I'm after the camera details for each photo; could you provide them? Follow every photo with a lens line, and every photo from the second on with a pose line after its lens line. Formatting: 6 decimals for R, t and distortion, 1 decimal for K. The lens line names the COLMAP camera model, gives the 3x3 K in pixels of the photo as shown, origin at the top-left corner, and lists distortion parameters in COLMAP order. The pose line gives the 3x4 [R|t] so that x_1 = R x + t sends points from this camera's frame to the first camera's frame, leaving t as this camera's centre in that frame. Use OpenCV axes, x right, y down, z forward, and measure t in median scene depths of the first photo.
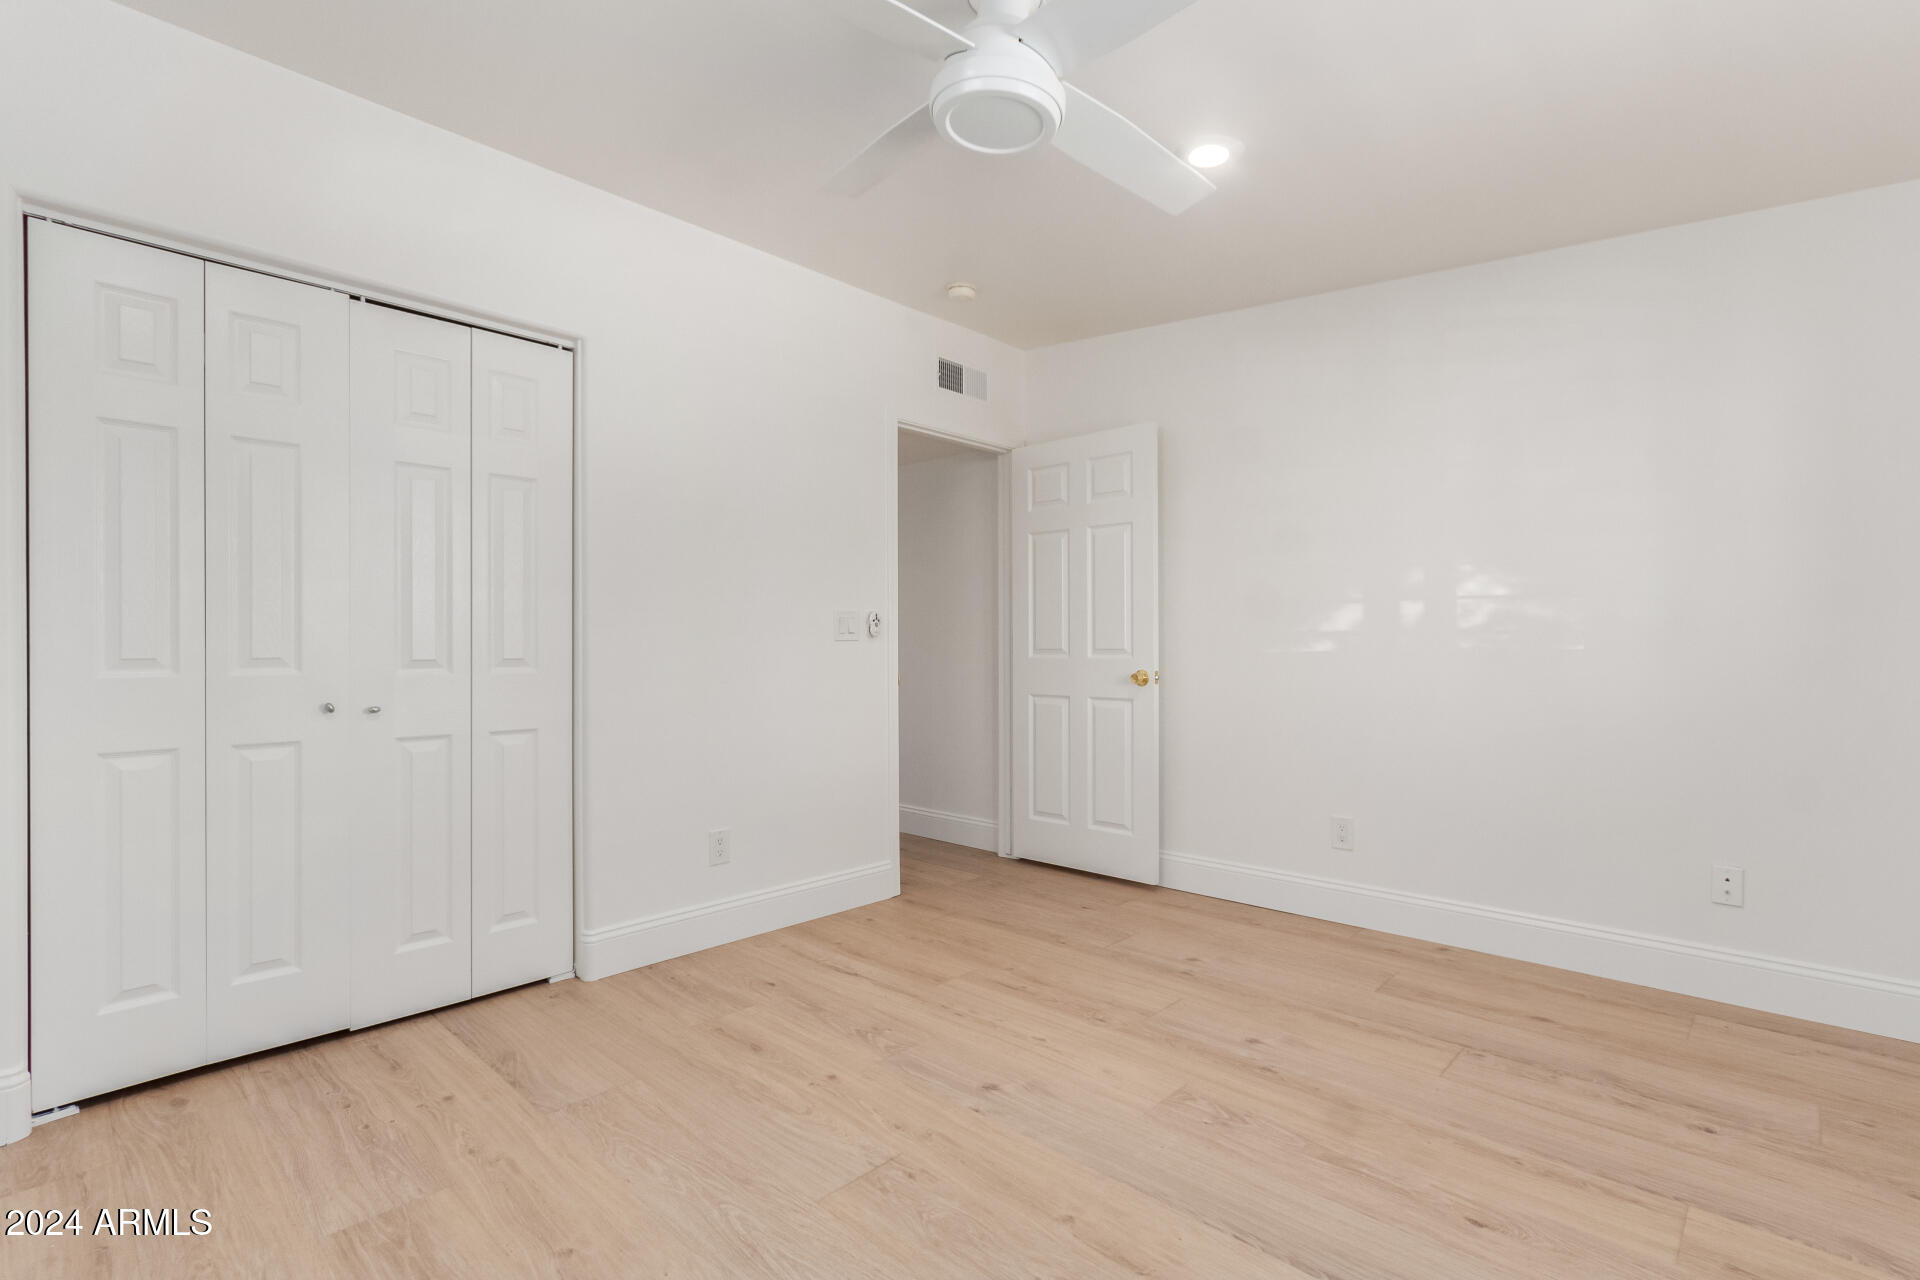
lens RADIAL K [[899.3, 0, 965.7], [0, 899.3, 650.5], [0, 0, 1]] dist [-0.002024, -0.000190]
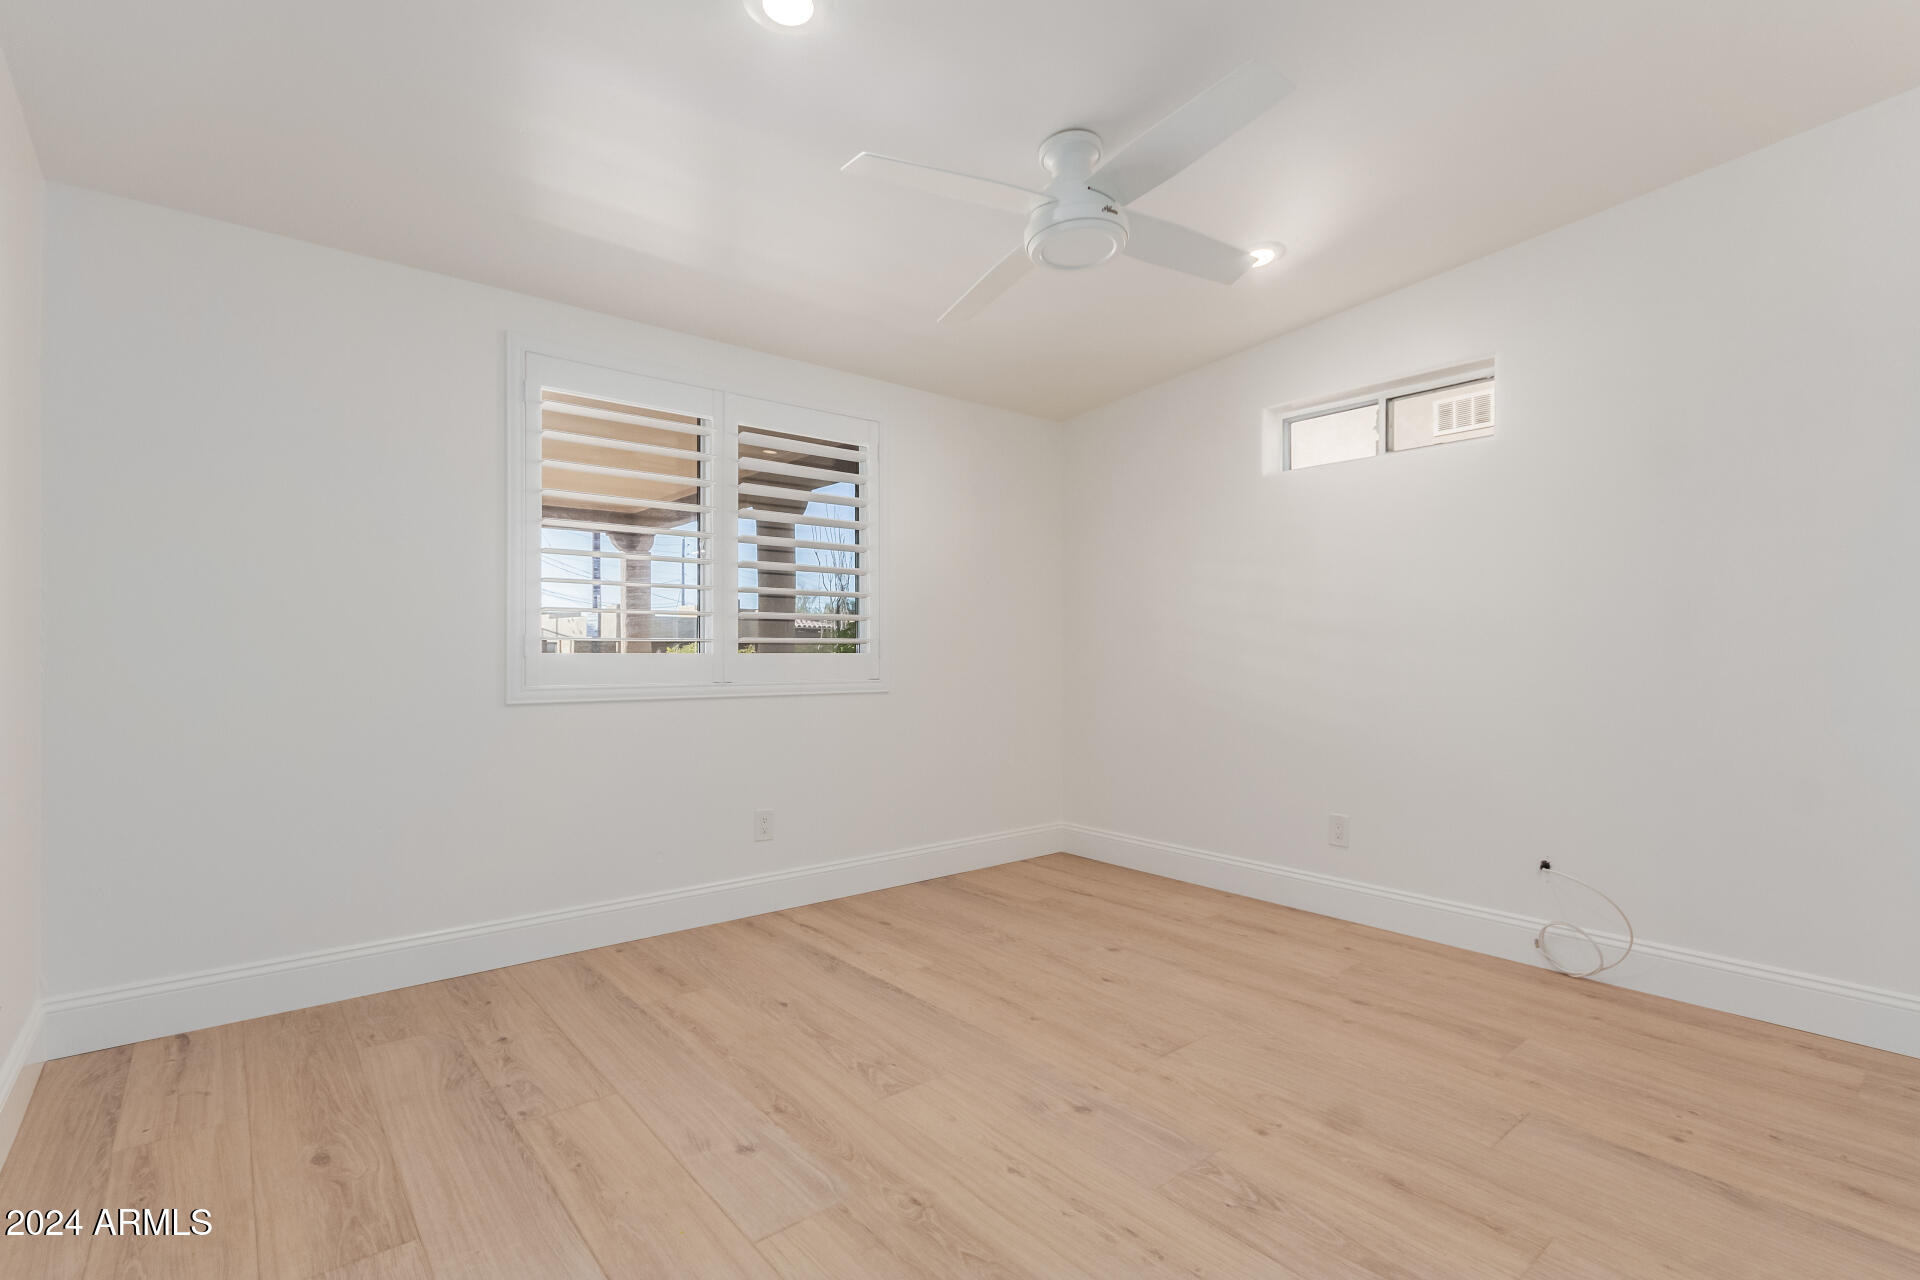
lens RADIAL K [[899.3, 0, 965.7], [0, 899.3, 650.5], [0, 0, 1]] dist [-0.002024, -0.000190]
pose [[-0.993693, 0.004484, 0.112043, 0.040772], [0.004208, 0.999988, -0.002695, -0.000481], [-0.112054, -0.002207, -0.993700, 1.930460]]
